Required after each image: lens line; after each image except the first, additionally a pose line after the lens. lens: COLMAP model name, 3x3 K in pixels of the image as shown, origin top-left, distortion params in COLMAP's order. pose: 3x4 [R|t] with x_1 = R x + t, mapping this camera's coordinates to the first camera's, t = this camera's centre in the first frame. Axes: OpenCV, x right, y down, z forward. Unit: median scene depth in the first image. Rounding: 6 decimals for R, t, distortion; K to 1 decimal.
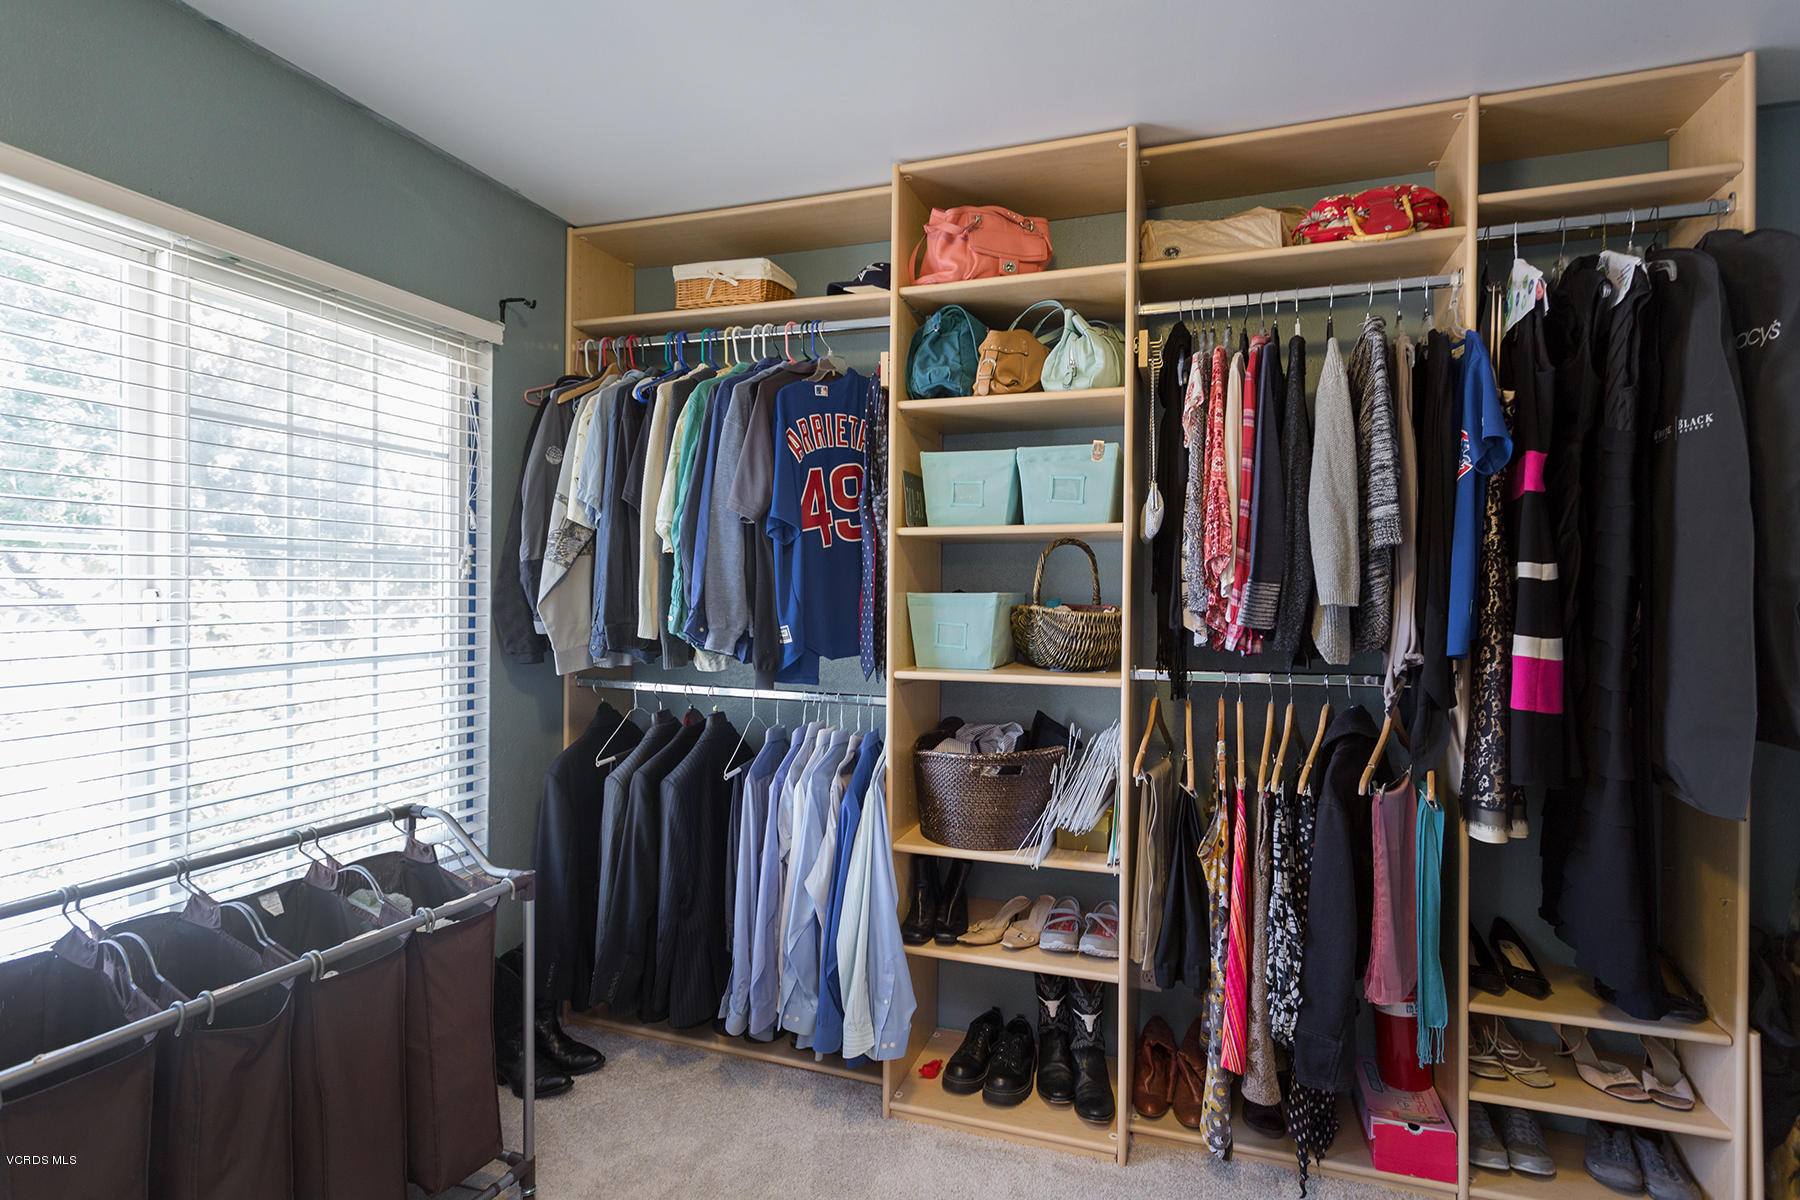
lens RADIAL K [[937.8, 0, 895.7], [0, 937.8, 613.0], [0, 0, 1]] dist [-0.000375, -0.000292]
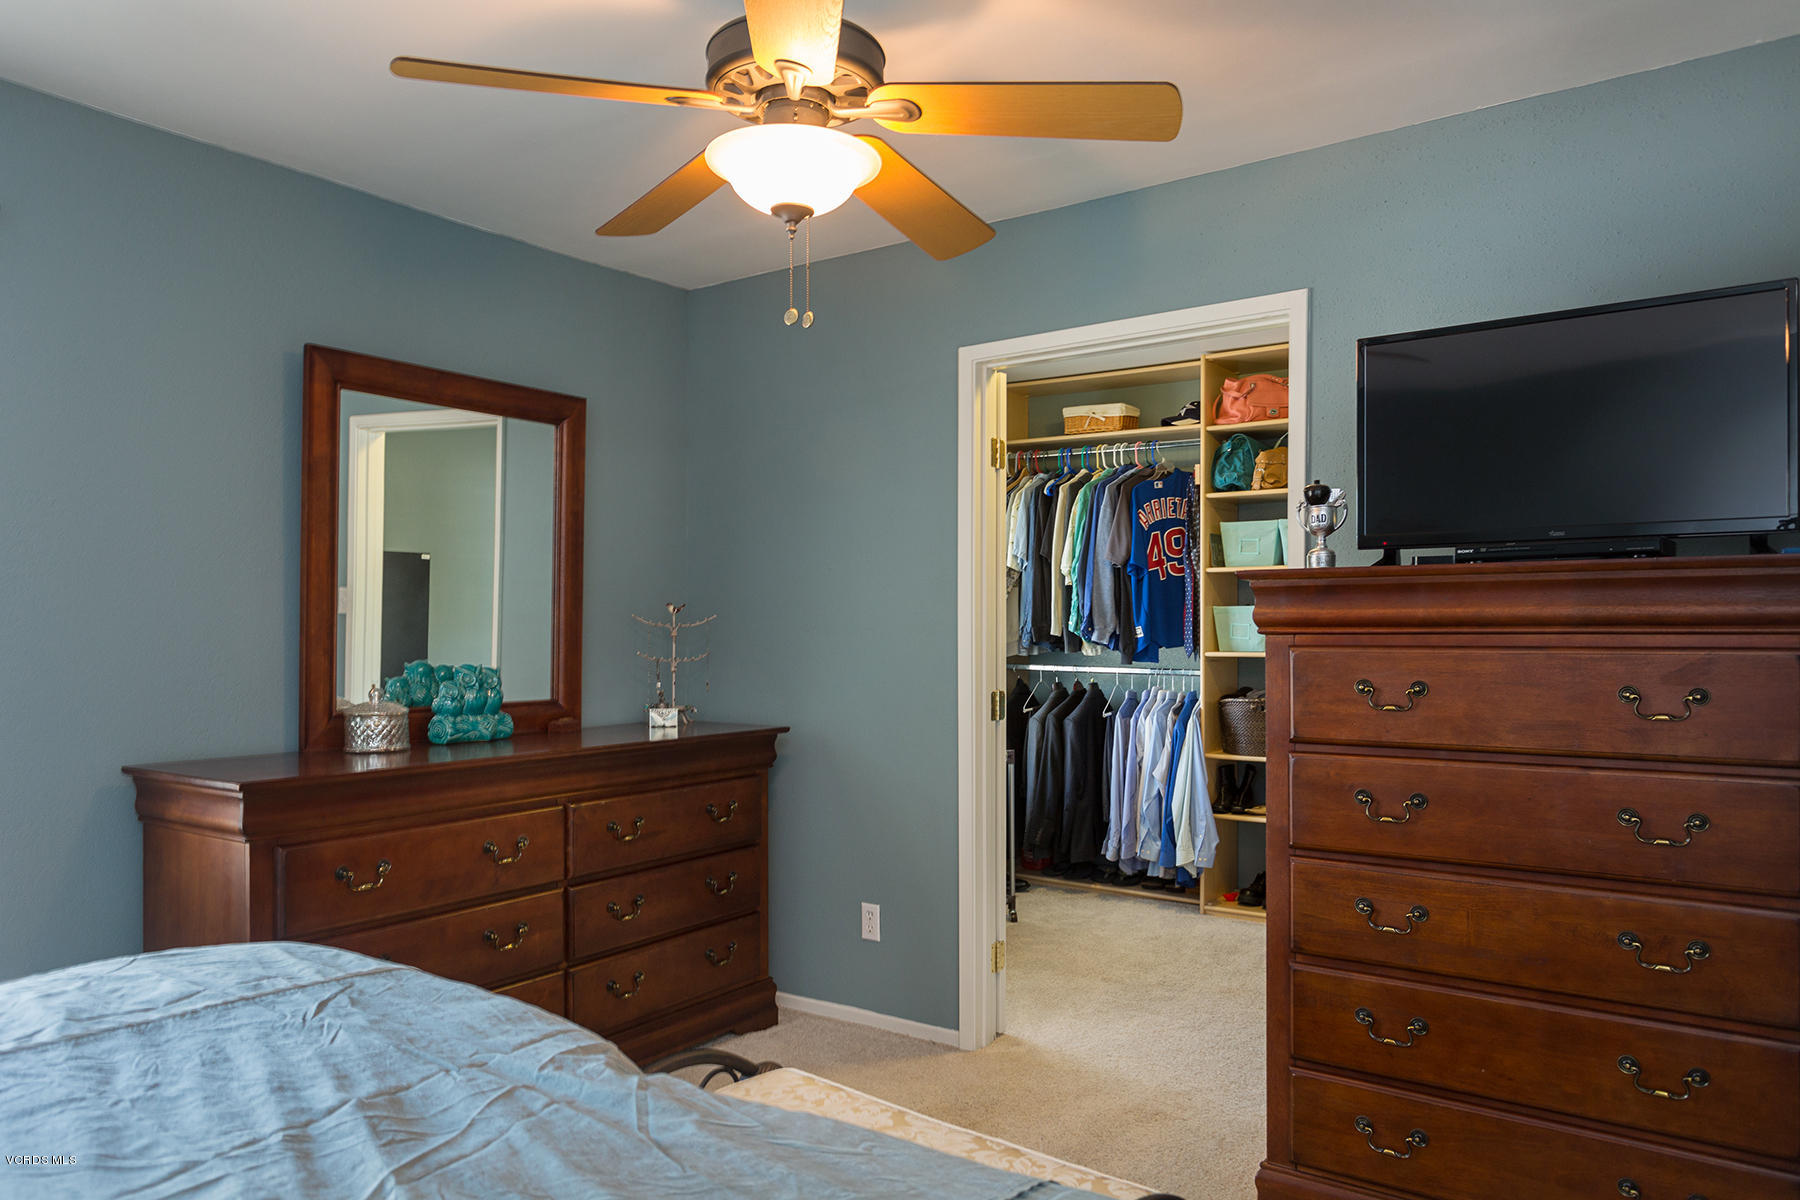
lens RADIAL K [[1192.5, 0, 895.3], [0, 1192.5, 613.4], [0, 0, 1]] dist [-0.001472, 0.000423]
pose [[0.962094, -0.010188, -0.272529, 0.046399], [0.001227, 0.999454, -0.033032, 0.059613], [0.272717, 0.031445, 0.961580, -1.185501]]
